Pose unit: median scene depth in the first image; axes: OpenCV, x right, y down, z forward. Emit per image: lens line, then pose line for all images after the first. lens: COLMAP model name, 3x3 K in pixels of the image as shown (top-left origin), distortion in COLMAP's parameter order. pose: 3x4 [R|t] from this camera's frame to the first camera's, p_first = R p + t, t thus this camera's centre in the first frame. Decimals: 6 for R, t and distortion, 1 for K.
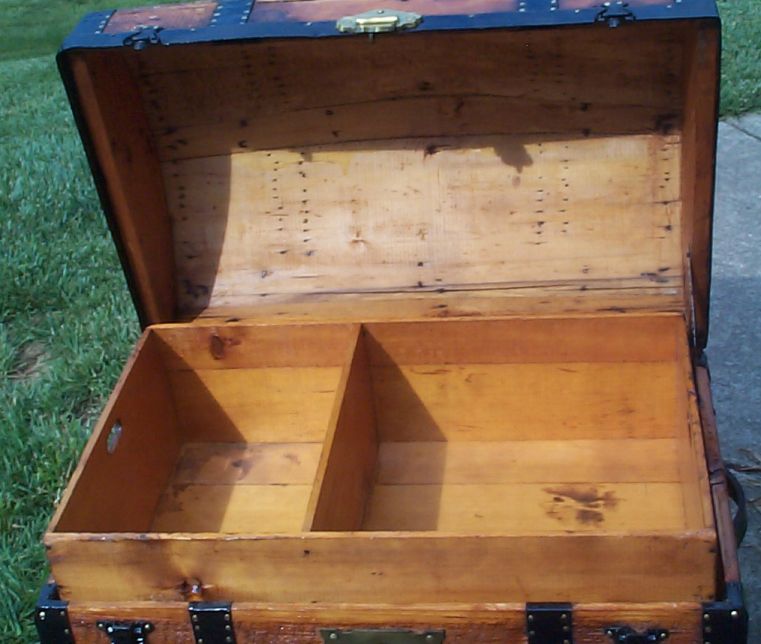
lens RADIAL K [[1382.6, 0, 380.5], [0, 1382.6, 322.0], [0, 0, 1]] dist [-0.062213, 0.001066]
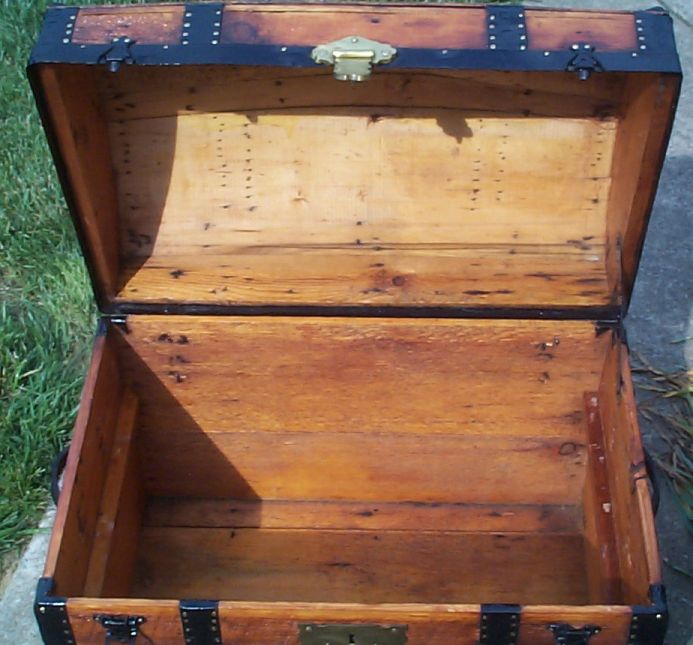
lens RADIAL K [[1382.9, 0, 346.5], [0, 1382.9, 322.5], [0, 0, 1]] dist [-0.023216, -0.457281]
pose [[0.993063, -0.001261, 0.117577, -0.106497], [-0.027287, 0.970172, 0.240877, -0.226164], [-0.114374, -0.242414, 0.963408, -0.027844]]
